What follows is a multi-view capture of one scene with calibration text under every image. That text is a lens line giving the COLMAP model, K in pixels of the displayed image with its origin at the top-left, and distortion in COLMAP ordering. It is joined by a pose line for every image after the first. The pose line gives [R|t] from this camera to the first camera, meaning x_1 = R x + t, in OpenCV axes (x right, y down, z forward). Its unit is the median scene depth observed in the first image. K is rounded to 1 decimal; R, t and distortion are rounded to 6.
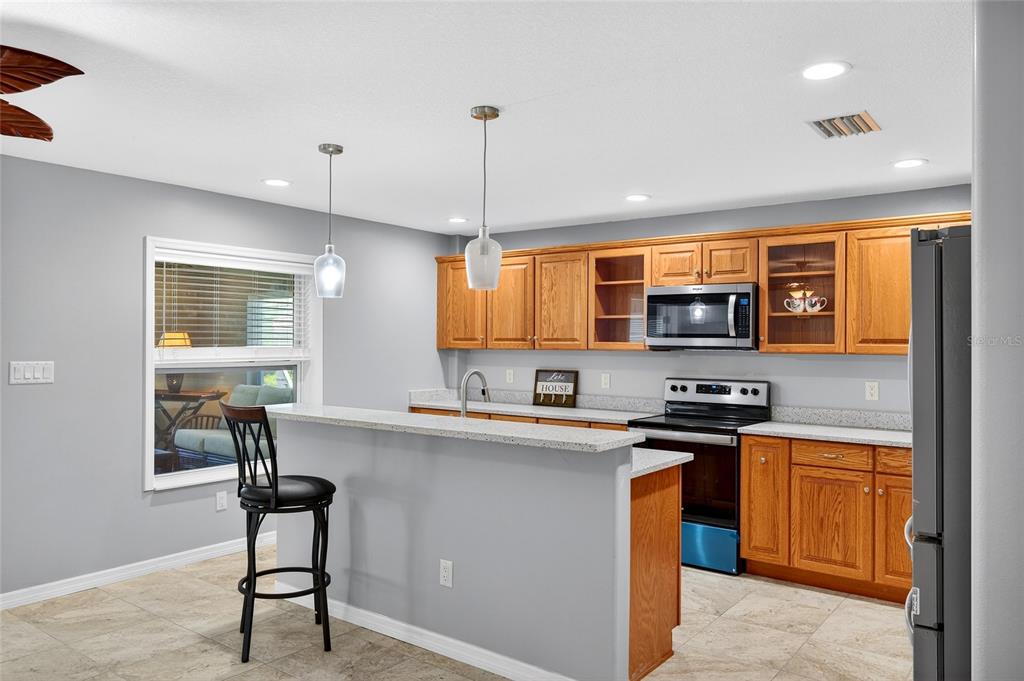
lens RADIAL K [[747.7, 0, 513.0], [0, 747.7, 334.0], [0, 0, 1]] dist [0.003552, -0.016239]
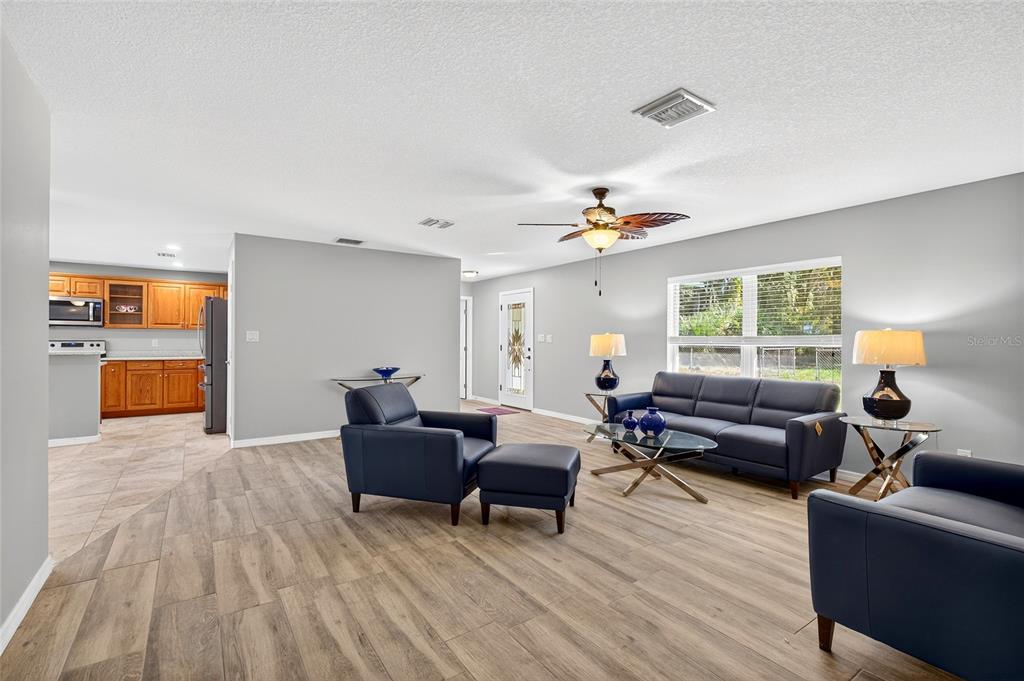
lens RADIAL K [[460.3, 0, 513.3], [0, 460.3, 338.1], [0, 0, 1]] dist [-0.001313, -0.000846]
pose [[0.312777, -0.002422, 0.949823, -0.600590], [-0.011897, 0.999908, 0.006468, 0.029872], [-0.949752, -0.013323, 0.312720, -0.639722]]
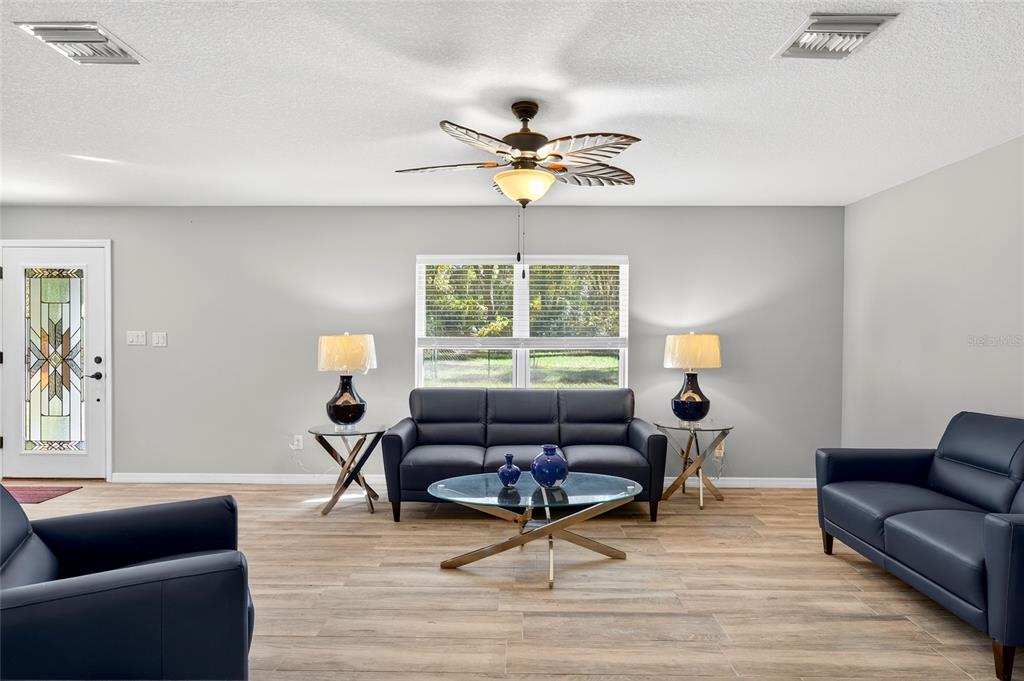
lens RADIAL K [[557.0, 0, 511.0], [0, 557.0, 340.0], [0, 0, 1]] dist [-0.012916, 0.002811]
pose [[-0.583897, -0.017394, 0.811642, -0.297592], [-0.016876, 0.999814, 0.009286, 0.021226], [-0.811653, -0.008275, -0.584082, -0.217020]]
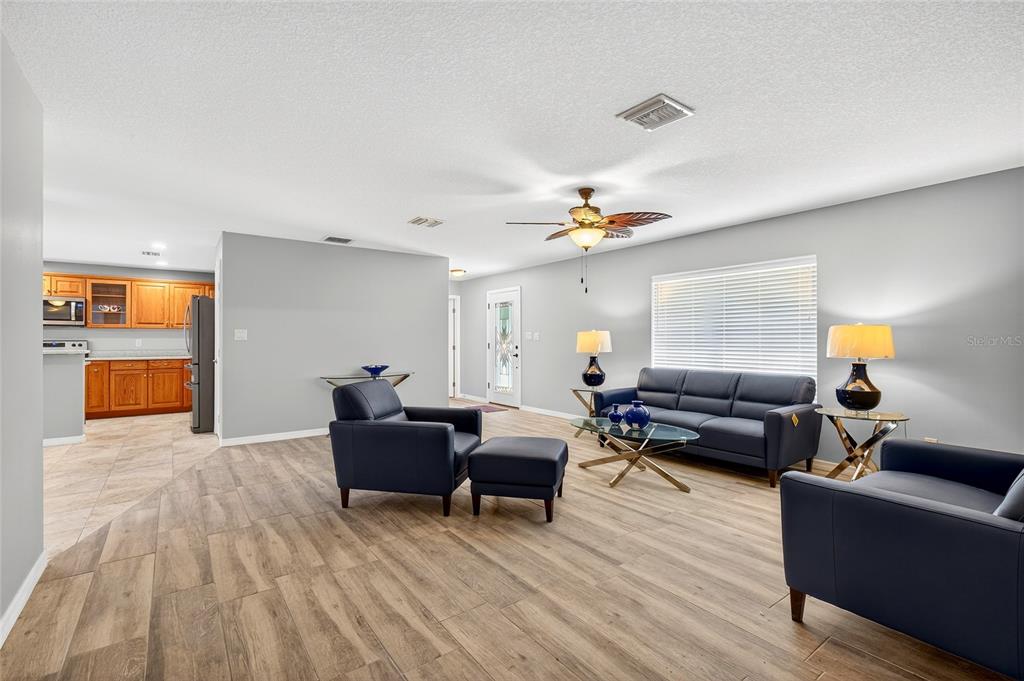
lens RADIAL K [[460.3, 0, 513.5], [0, 460.3, 339.0], [0, 0, 1]] dist [-0.001313, -0.000846]
pose [[0.284904, -0.006249, 0.958536, -0.618724], [-0.007021, 0.999938, 0.008605, 0.035562], [-0.958530, -0.009181, 0.284843, -0.642181]]
